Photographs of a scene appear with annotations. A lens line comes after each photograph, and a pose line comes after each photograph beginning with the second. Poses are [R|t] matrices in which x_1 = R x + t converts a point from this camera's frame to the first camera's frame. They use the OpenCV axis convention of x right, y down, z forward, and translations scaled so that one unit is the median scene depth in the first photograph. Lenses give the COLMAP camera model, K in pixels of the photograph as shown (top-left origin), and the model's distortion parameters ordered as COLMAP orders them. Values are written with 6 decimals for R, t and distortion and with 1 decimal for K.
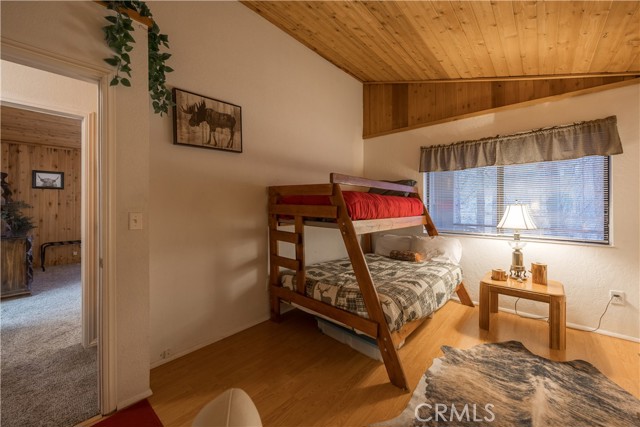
lens RADIAL K [[255.6, 0, 317.9], [0, 255.6, 208.4], [0, 0, 1]] dist [0.000216, 0.000113]
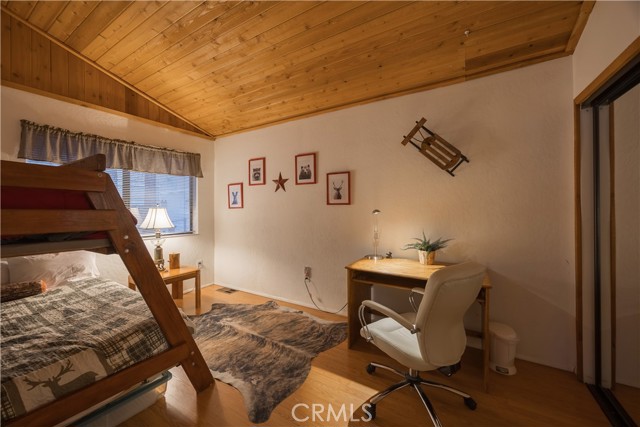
lens RADIAL K [[249.6, 0, 318.3], [0, 249.6, 214.2], [0, 0, 1]] dist [-0.000648, -0.000002]
pose [[-0.204909, -0.024122, 0.978484, -0.529573], [0.015407, 0.999493, 0.027866, -0.007587], [-0.978660, 0.020785, -0.204433, 0.548312]]
